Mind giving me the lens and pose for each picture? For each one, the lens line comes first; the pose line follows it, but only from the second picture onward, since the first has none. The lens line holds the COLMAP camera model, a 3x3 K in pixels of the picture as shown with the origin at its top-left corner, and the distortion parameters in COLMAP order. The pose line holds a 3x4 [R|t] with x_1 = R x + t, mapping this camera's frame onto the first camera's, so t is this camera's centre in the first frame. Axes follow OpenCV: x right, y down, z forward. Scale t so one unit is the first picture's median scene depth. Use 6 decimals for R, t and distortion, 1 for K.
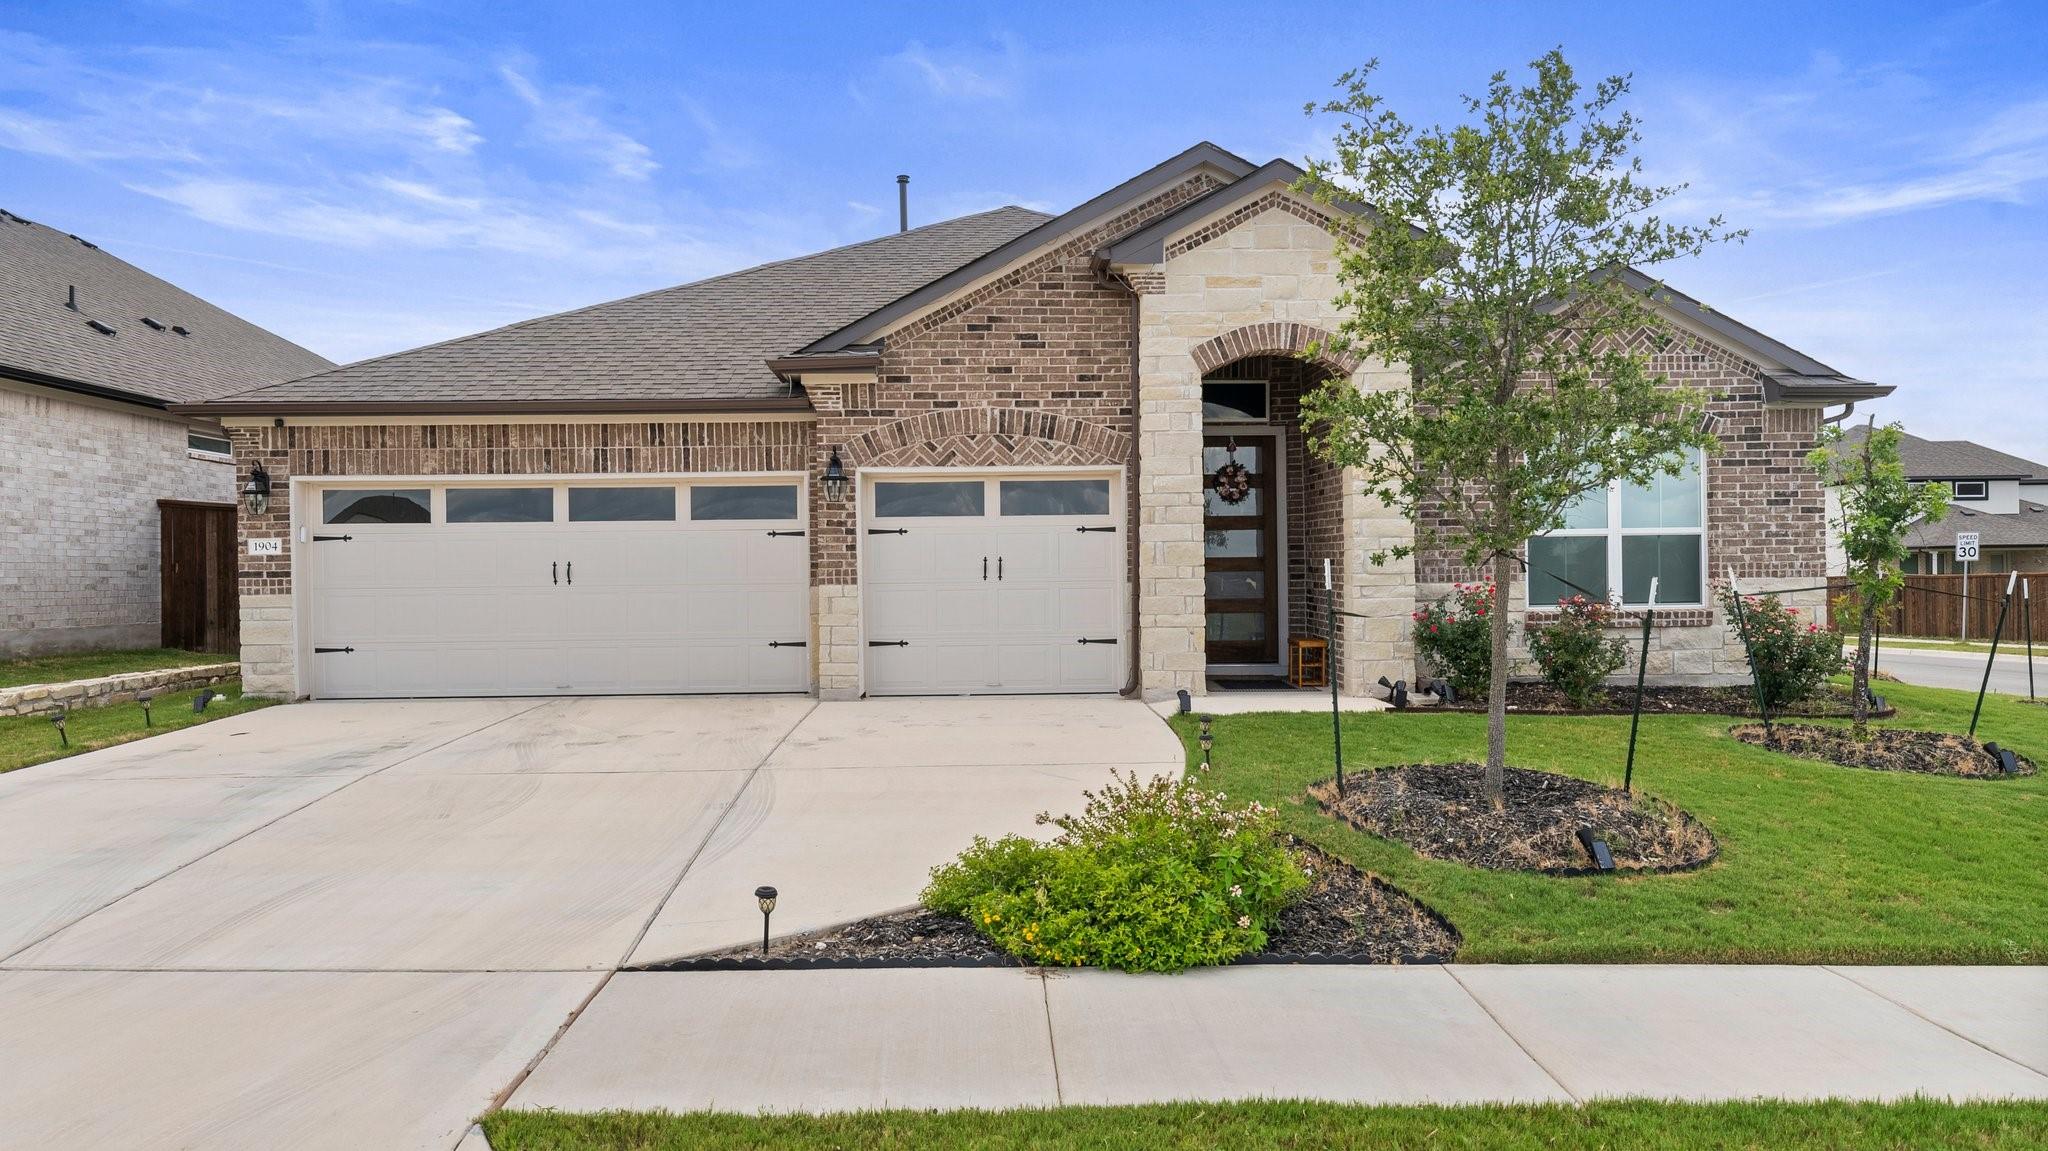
lens RADIAL K [[1484.3, 0, 1024.0], [0, 1484.3, 575.5], [0, 0, 1]] dist [-0.001519, -0.004337]
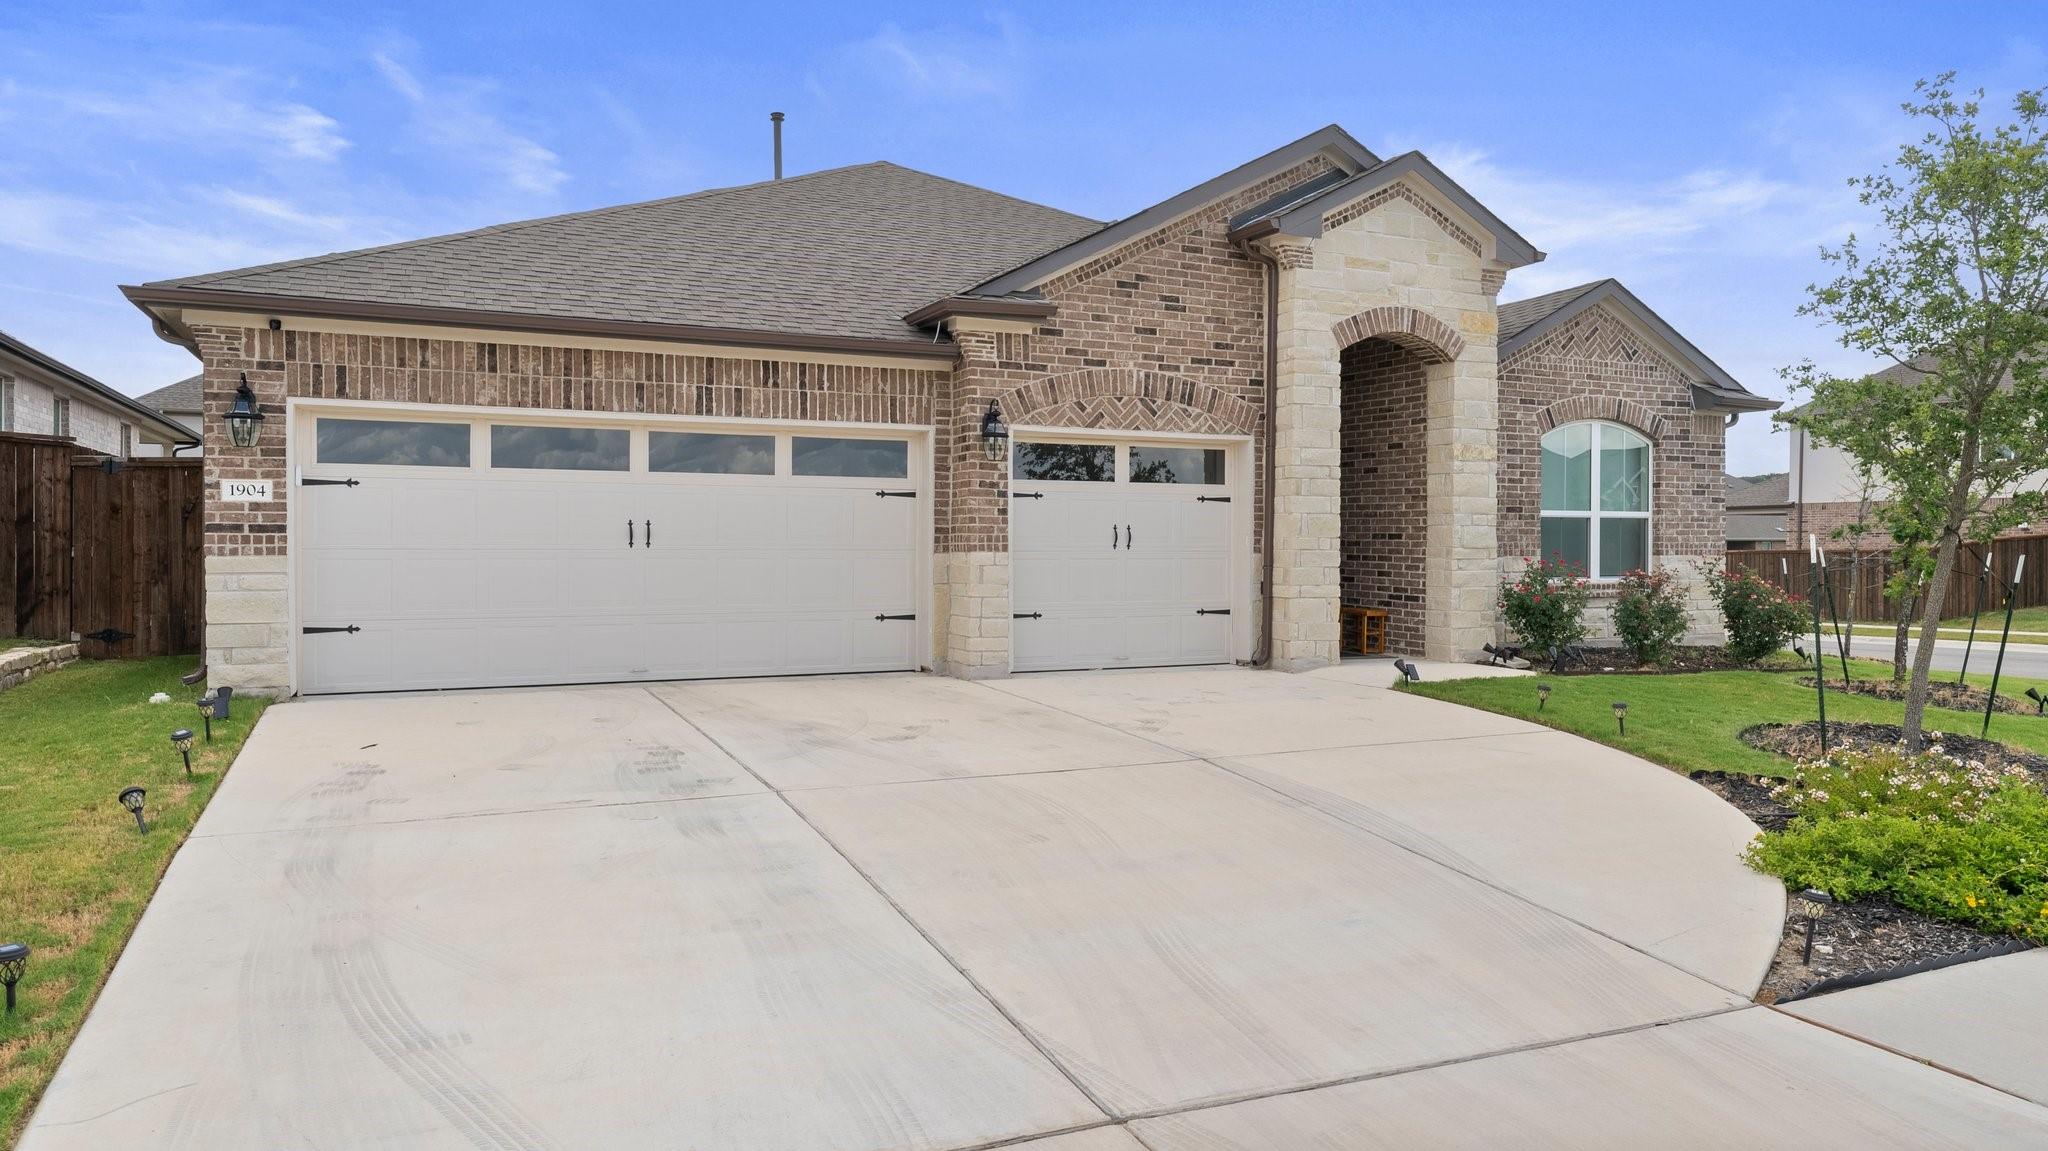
lens RADIAL K [[1376.6, 0, 1024.0], [0, 1376.6, 575.5], [0, 0, 1]] dist [-0.006174, 0.002426]
pose [[0.904064, 0.004631, 0.427372, -0.466300], [-0.013534, 0.999750, 0.017796, 0.005505], [-0.427182, -0.021872, 0.903901, 0.220635]]
